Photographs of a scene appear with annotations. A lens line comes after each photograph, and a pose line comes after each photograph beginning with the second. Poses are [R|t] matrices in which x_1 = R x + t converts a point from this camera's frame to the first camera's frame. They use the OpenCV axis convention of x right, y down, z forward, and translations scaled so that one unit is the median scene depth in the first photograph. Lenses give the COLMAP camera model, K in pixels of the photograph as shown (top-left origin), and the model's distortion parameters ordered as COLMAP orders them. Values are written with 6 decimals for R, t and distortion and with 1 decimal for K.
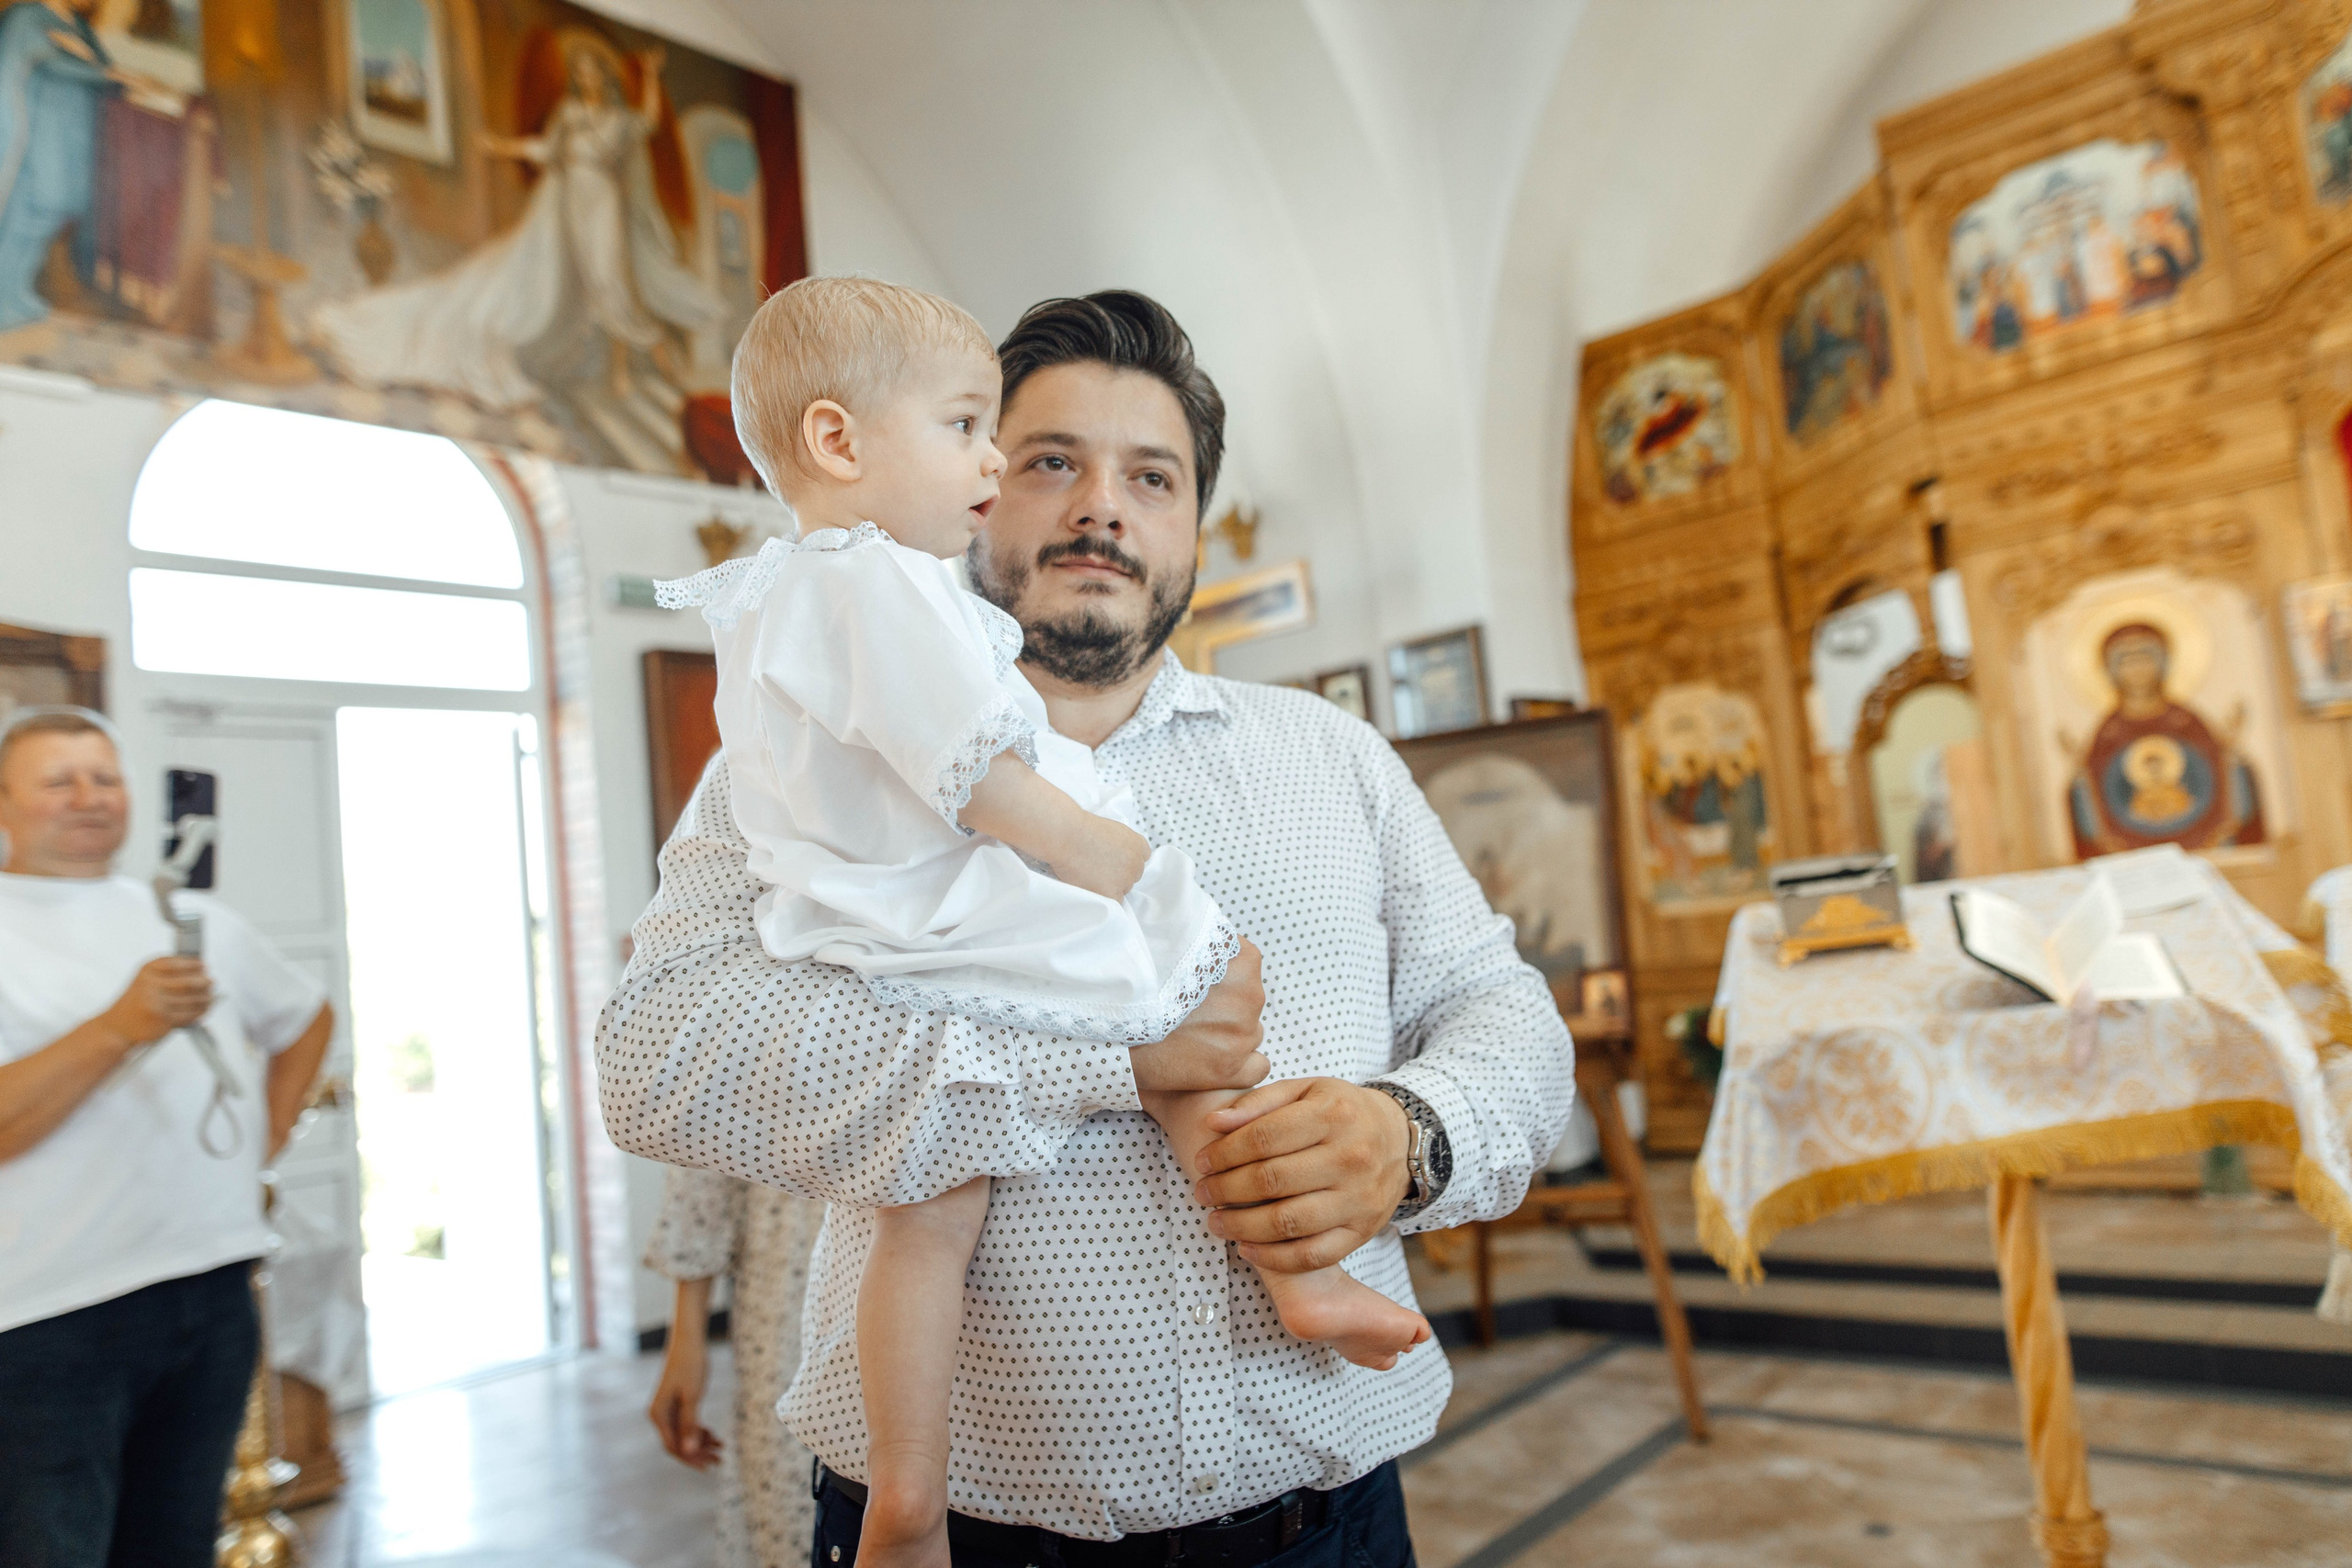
lens RADIAL K [[1631.1, 0, 1166.7], [0, 1631.1, 793.3], [0, 0, 1]] dist [0.001444, 0.003907]
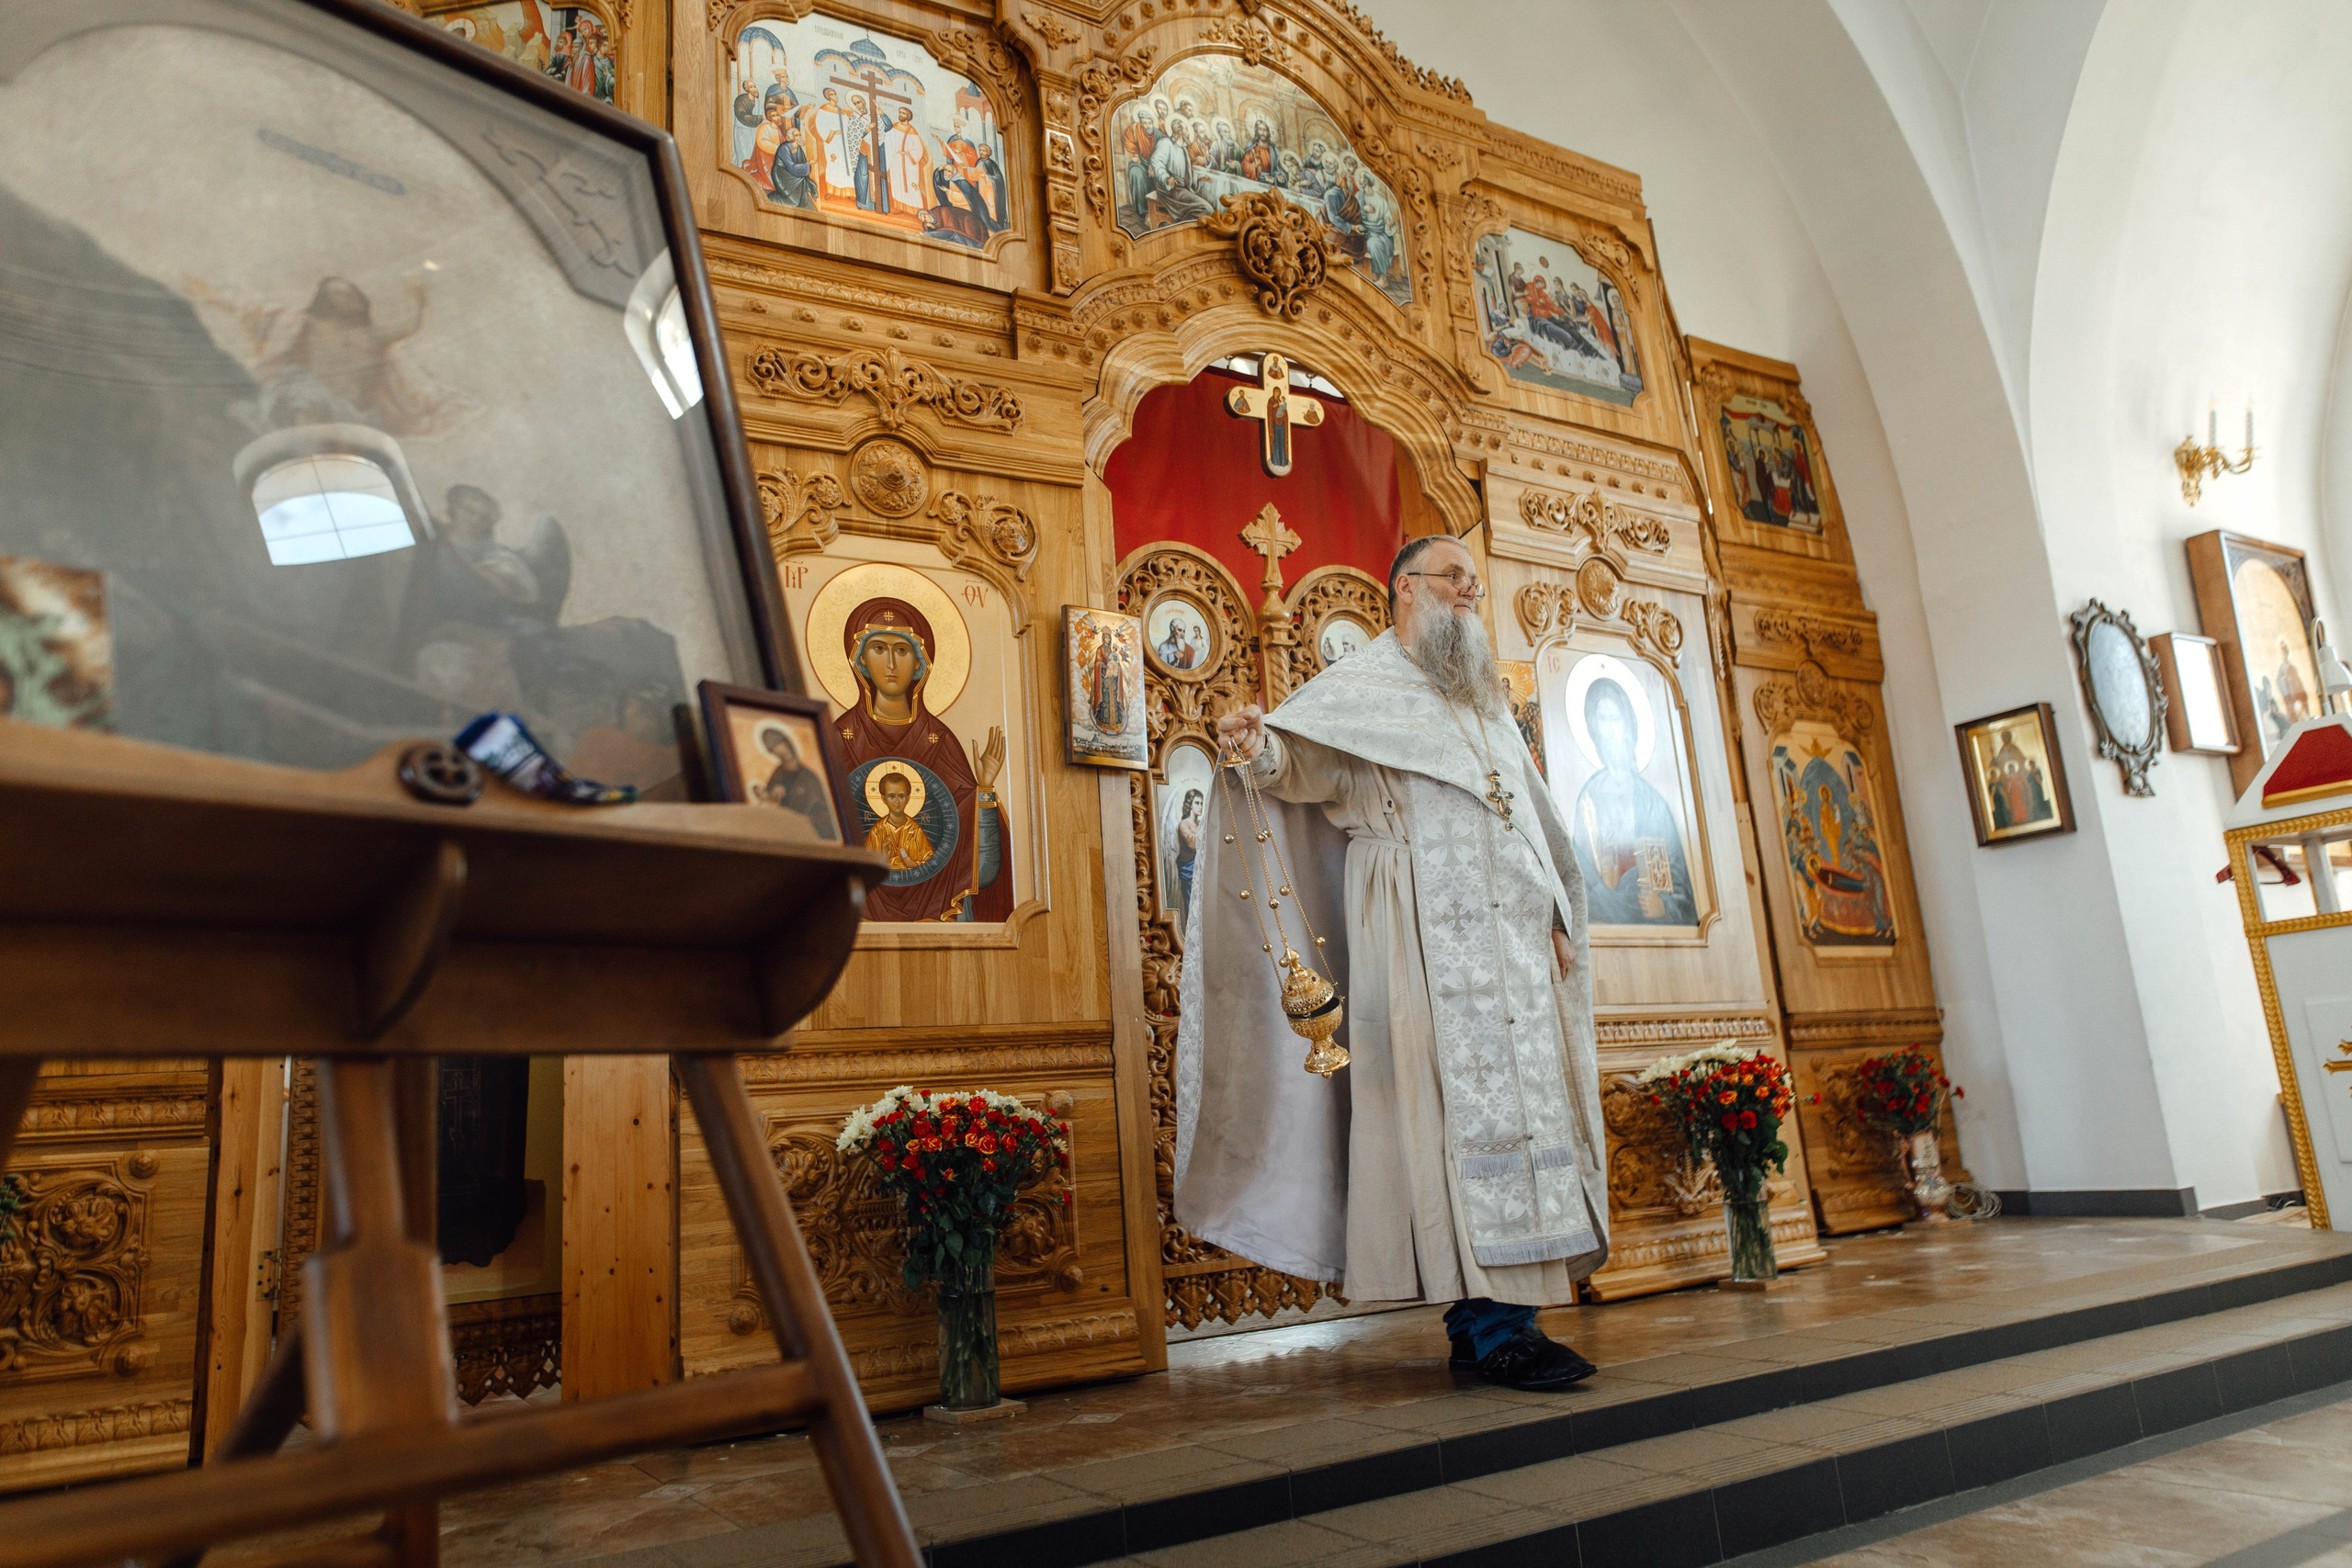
lens RADIAL K [[1631.1, 0, 1171.2], [0, 1631.1, 783.6], [0, 0, 1]] dist [0.001444, 0.003907]
pose [[0.302804, 0.292473, 0.907066, -0.012930], [-0.047775, 0.955210, -0.292048, 0.178030], [-0.951855, 0.045099, 0.303214, 0.646979]]
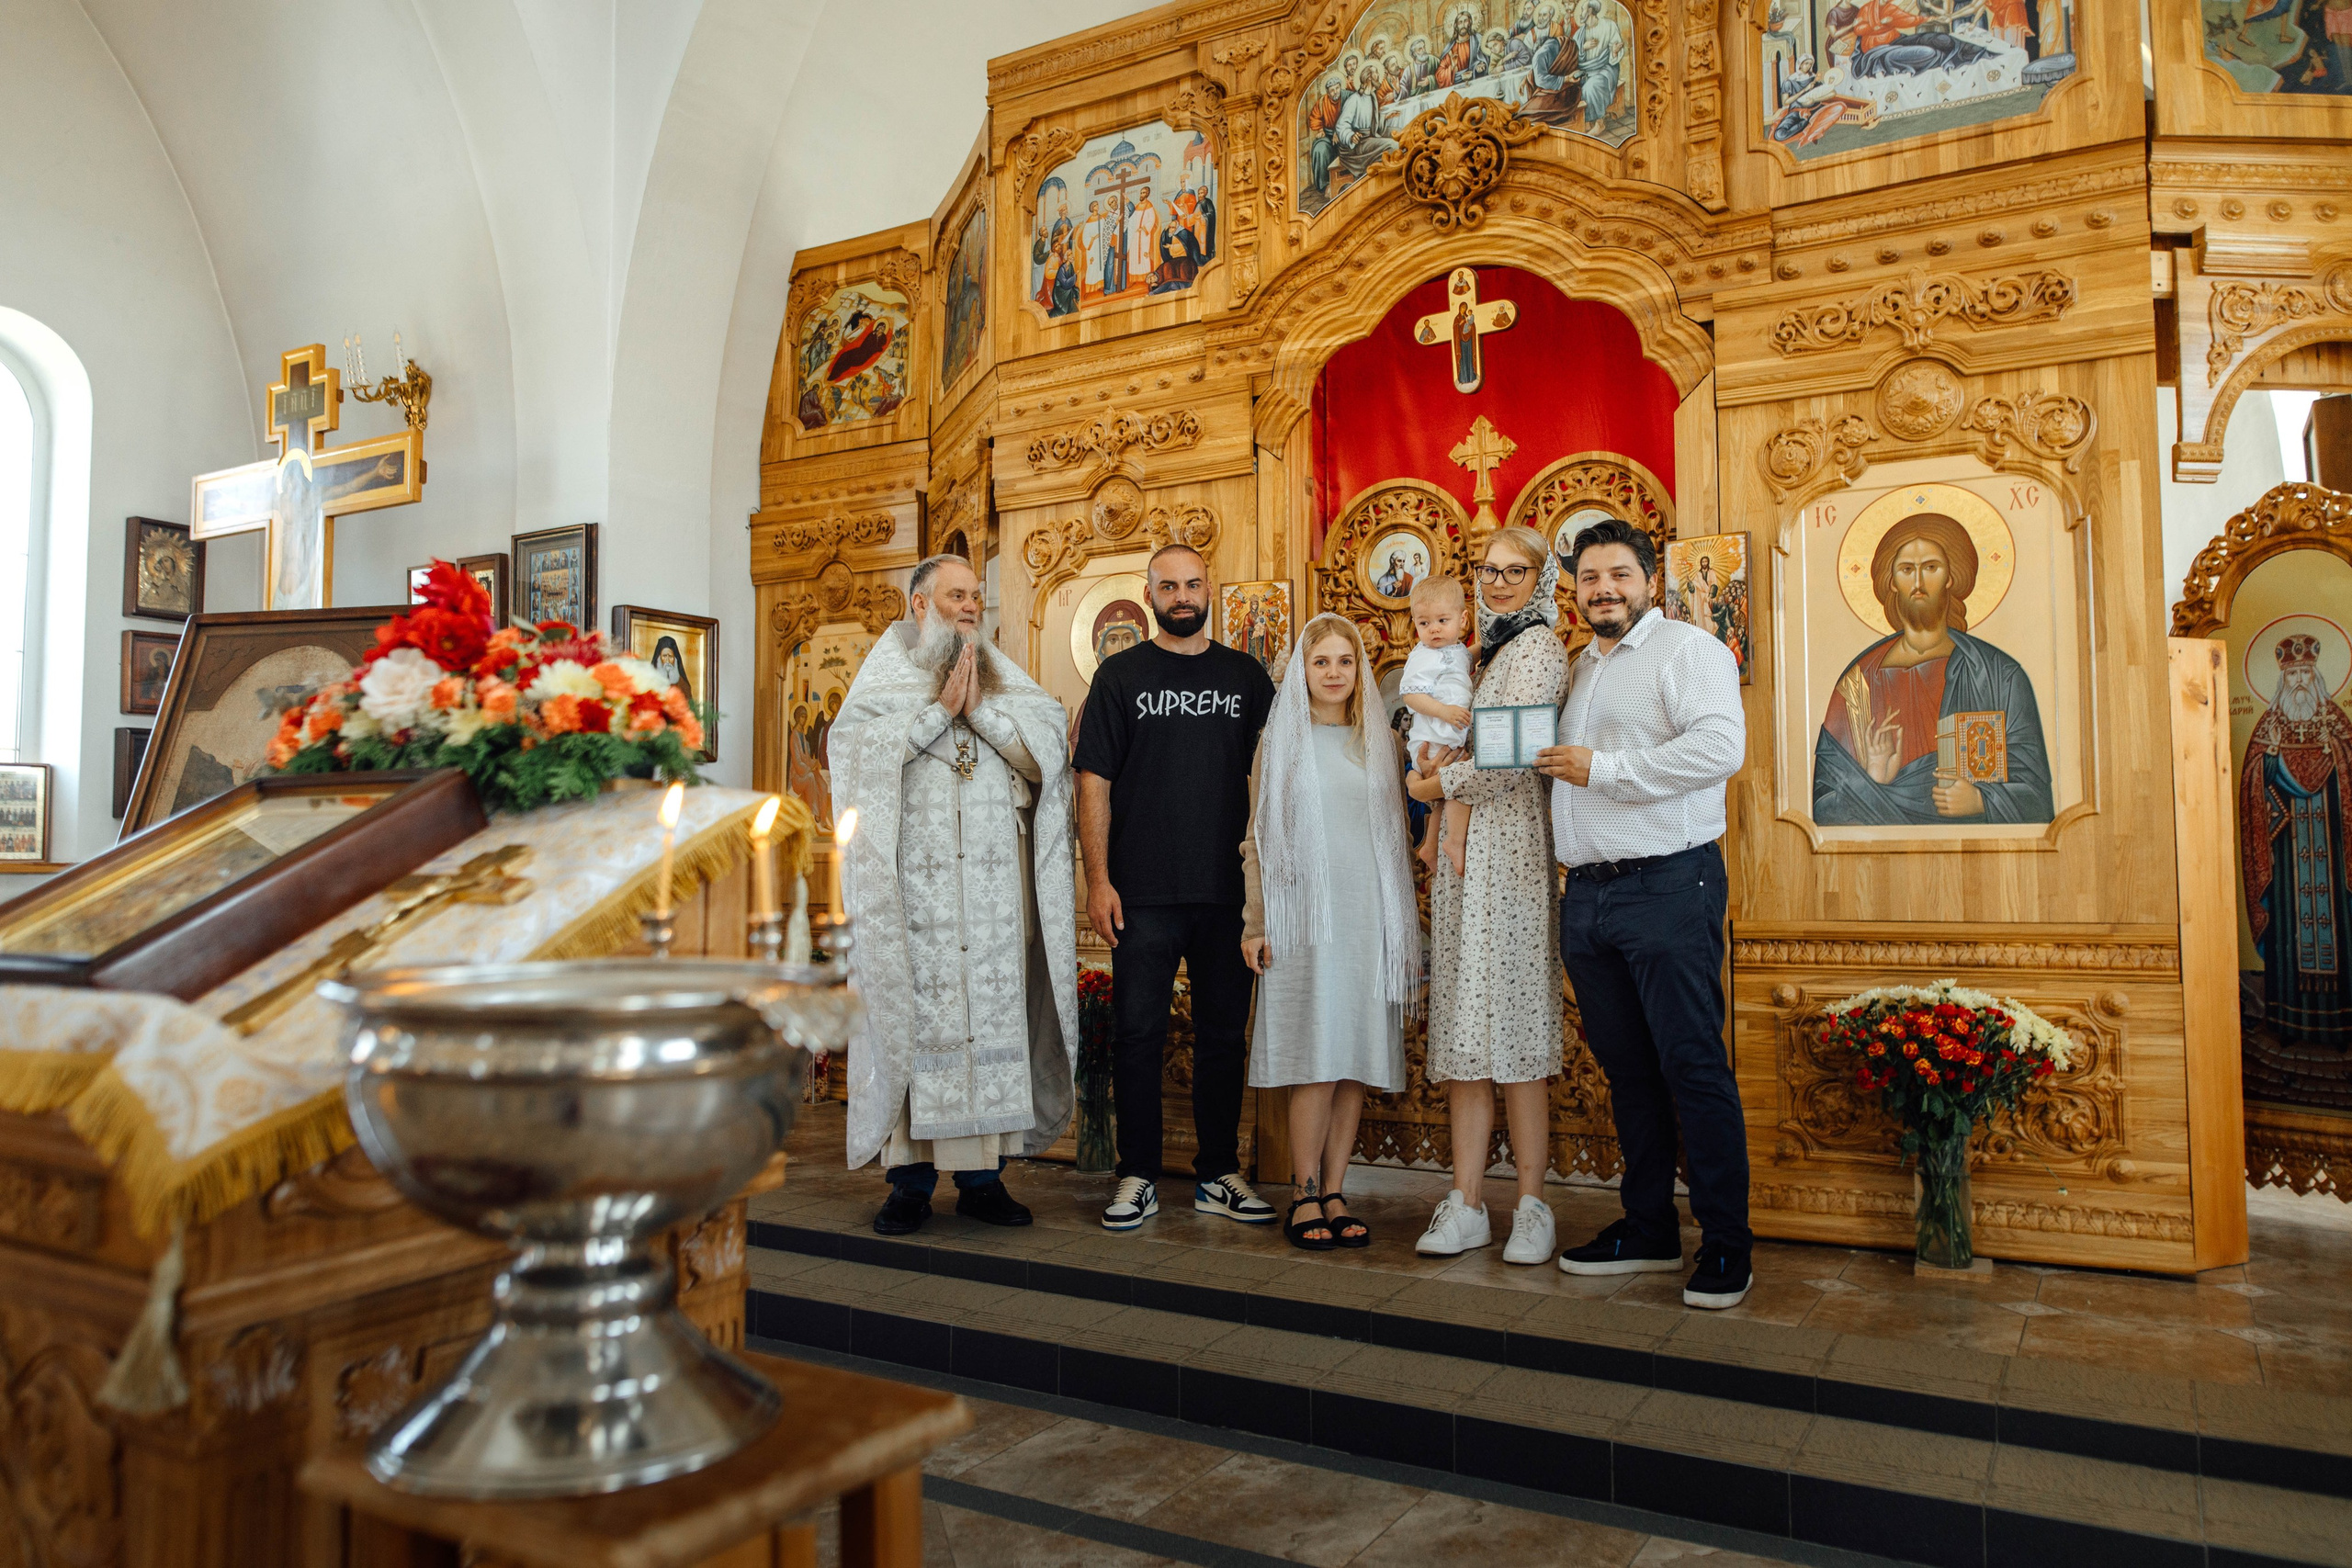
lens RADIAL K [[1631.1, 0, 1174.1], [0, 1631.1, 778.7], [0, 0, 1]] dist [0.001444, 0.003907]
pose [[0.975410, 0.114166, 0.188523, 0.434791], [-0.120024, 0.992571, 0.019912, -0.020102], [-0.184849, -0.042050, 0.981867, 0.003437]]
